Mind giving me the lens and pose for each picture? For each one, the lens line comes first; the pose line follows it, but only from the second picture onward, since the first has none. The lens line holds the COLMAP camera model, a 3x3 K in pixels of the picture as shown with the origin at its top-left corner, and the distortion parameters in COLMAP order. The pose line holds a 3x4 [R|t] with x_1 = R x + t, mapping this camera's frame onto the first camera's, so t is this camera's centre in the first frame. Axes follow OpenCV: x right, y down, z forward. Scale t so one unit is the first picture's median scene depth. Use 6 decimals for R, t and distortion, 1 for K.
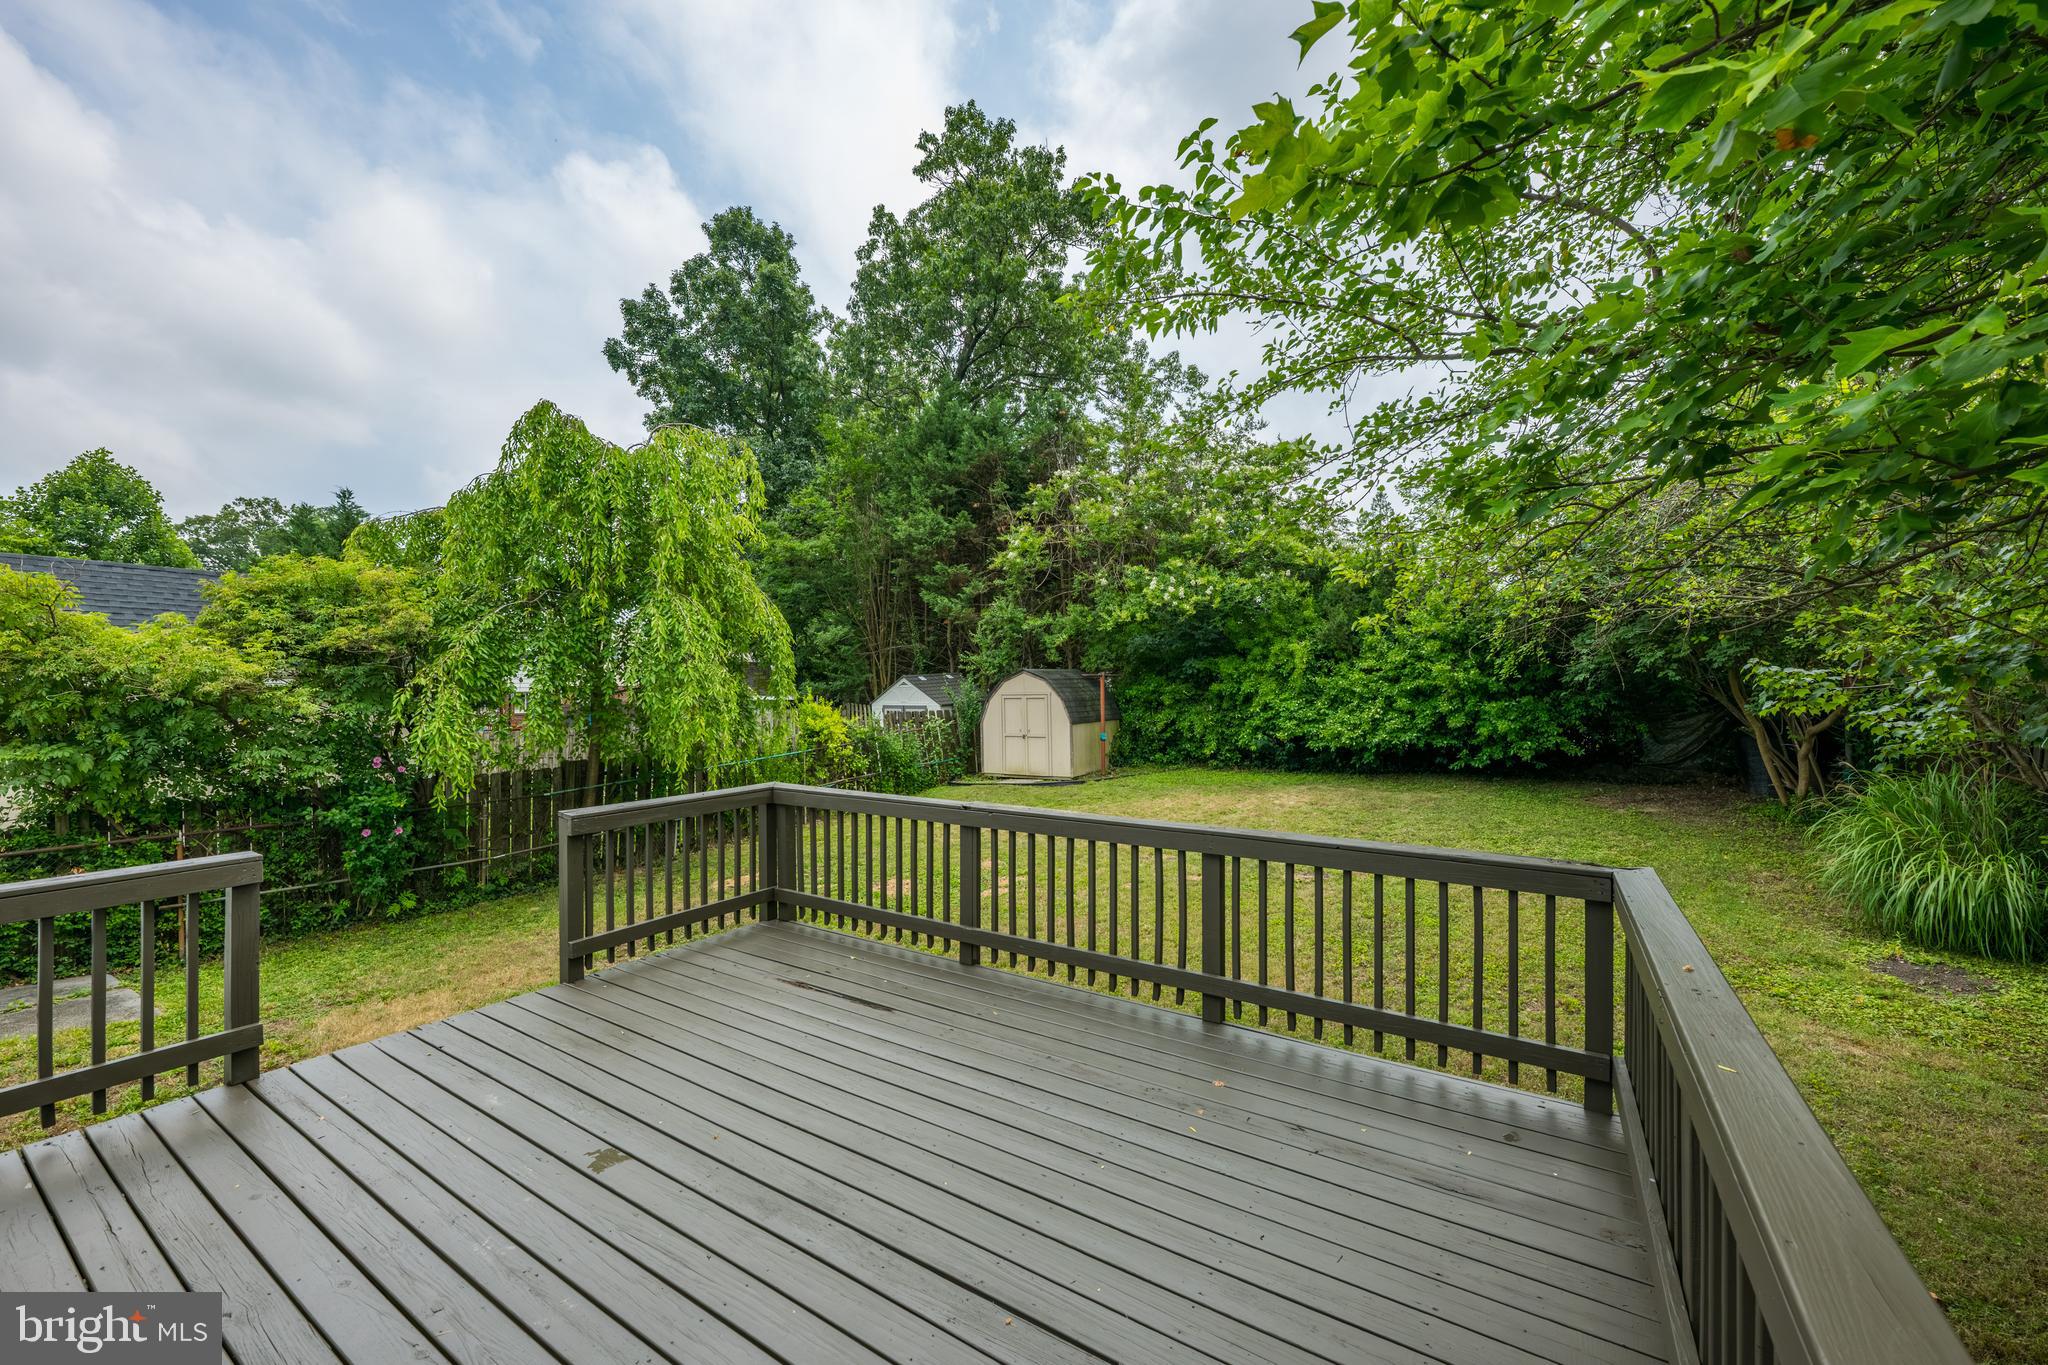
lens RADIAL K [[812.4, 0, 1018.4], [0, 812.4, 689.3], [0, 0, 1]] dist [0.000520, -0.001117]
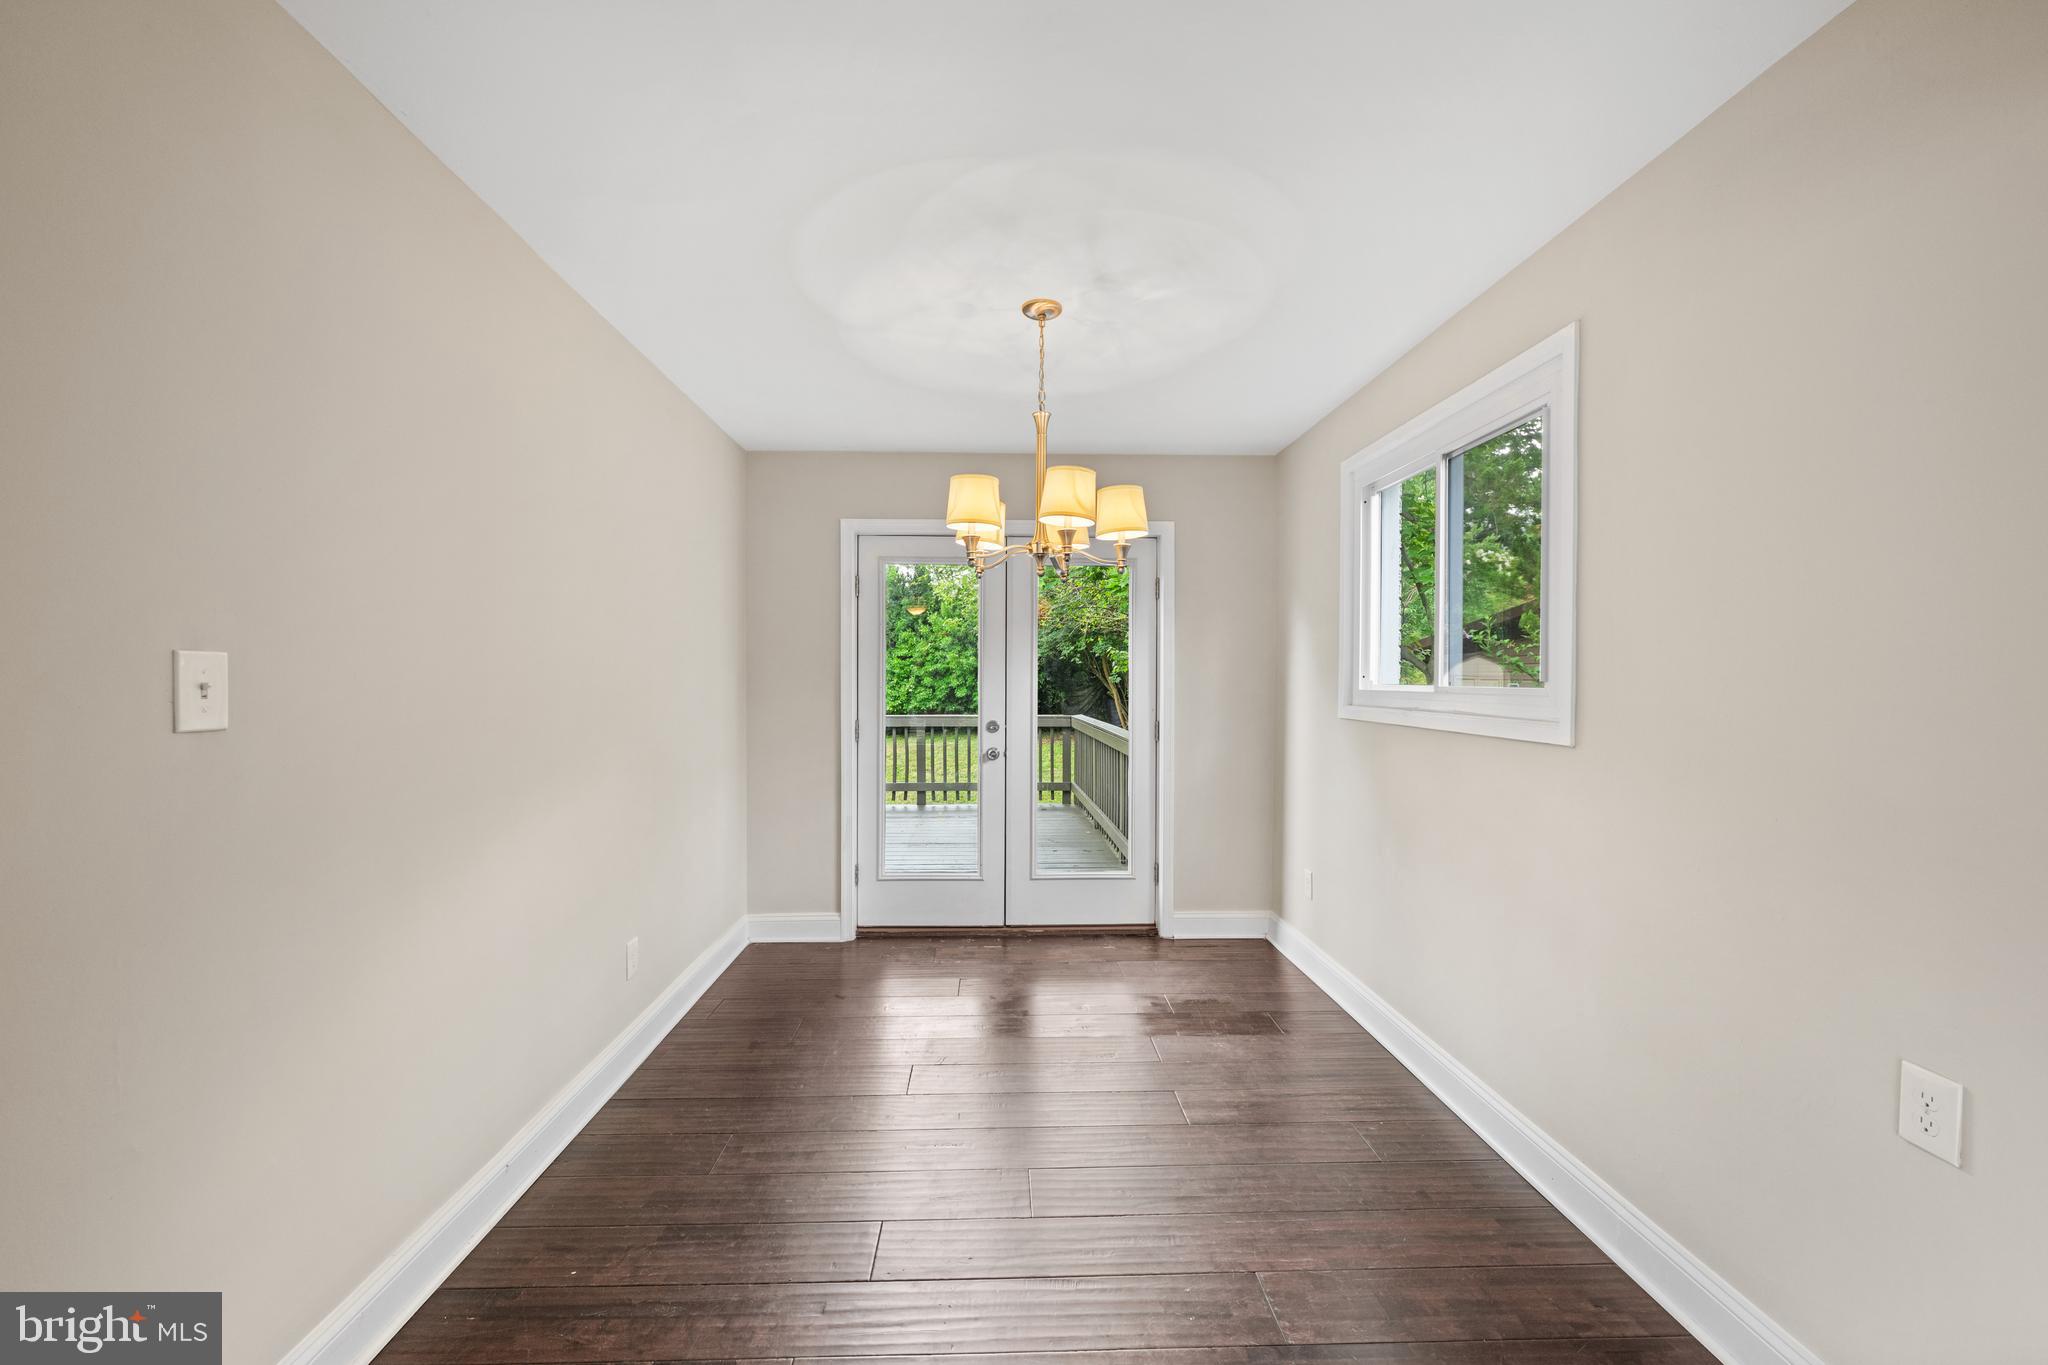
lens RADIAL K [[812.4, 0, 1018.5], [0, 812.4, 688.3], [0, 0, 1]] dist [0.000520, -0.001117]
pose [[0.816208, -0.001962, 0.577754, -0.196816], [-0.000115, 0.999994, 0.003559, 0.023308], [-0.577758, -0.002972, 0.816203, -0.225068]]
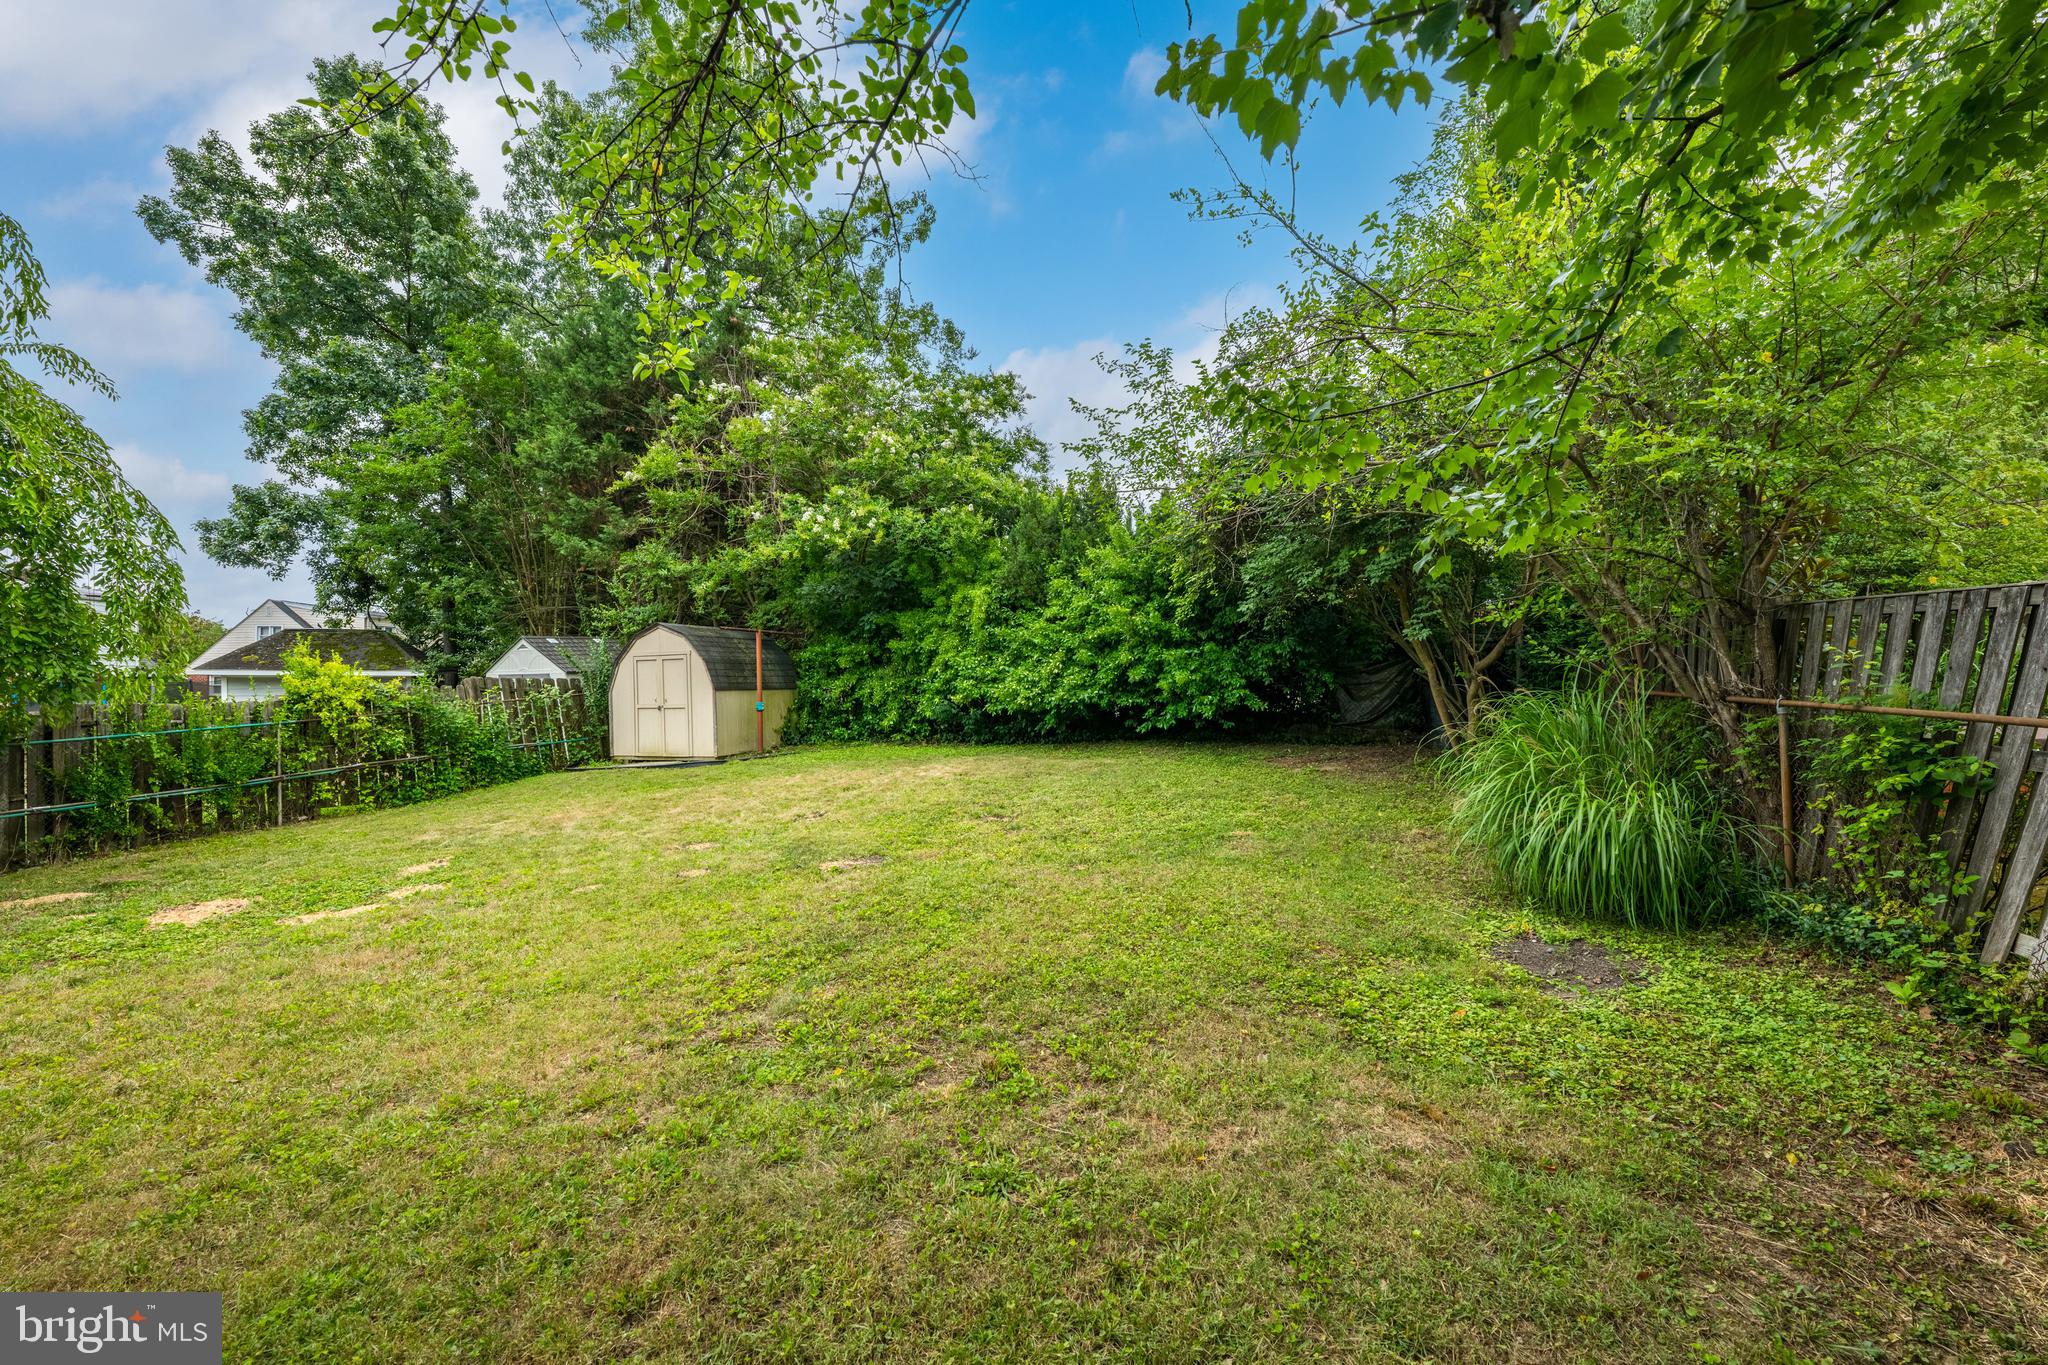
lens RADIAL K [[812.4, 0, 1018.7], [0, 812.4, 687.8], [0, 0, 1]] dist [0.000520, -0.001117]
pose [[0.978717, -0.004348, 0.205169, 0.214438], [0.005269, 0.999978, -0.003941, 0.049776], [-0.205148, 0.004939, 0.978719, 0.170188]]
